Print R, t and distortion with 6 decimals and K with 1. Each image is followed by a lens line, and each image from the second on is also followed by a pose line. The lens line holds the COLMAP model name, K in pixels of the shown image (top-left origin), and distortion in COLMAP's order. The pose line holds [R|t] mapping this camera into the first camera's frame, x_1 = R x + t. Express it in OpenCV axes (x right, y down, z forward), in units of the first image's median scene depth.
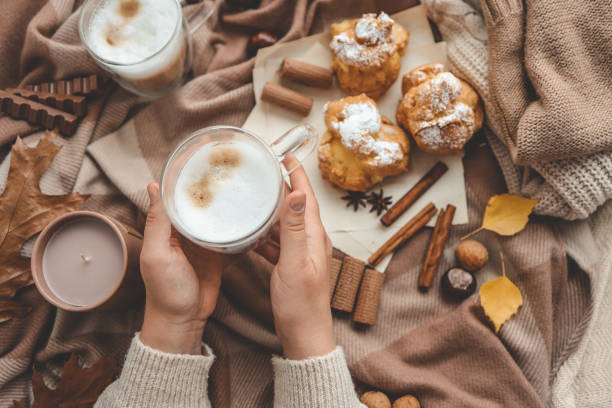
lens RADIAL K [[621.2, 0, 313.9], [0, 621.2, 204.7], [0, 0, 1]] dist [-0.033009, 0.000000]
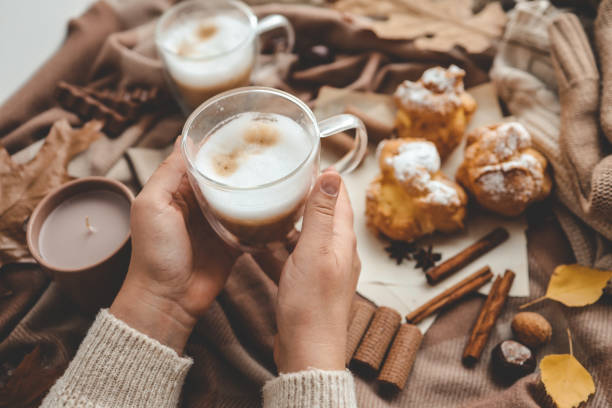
lens RADIAL K [[621.2, 0, 319.6], [0, 621.2, 211.6], [0, 0, 1]] dist [-0.033009, 0.000000]
pose [[0.982584, 0.154032, -0.103940, 0.039548], [-0.182811, 0.901564, -0.392126, 0.321142], [0.033309, 0.404298, 0.914020, 0.178717]]
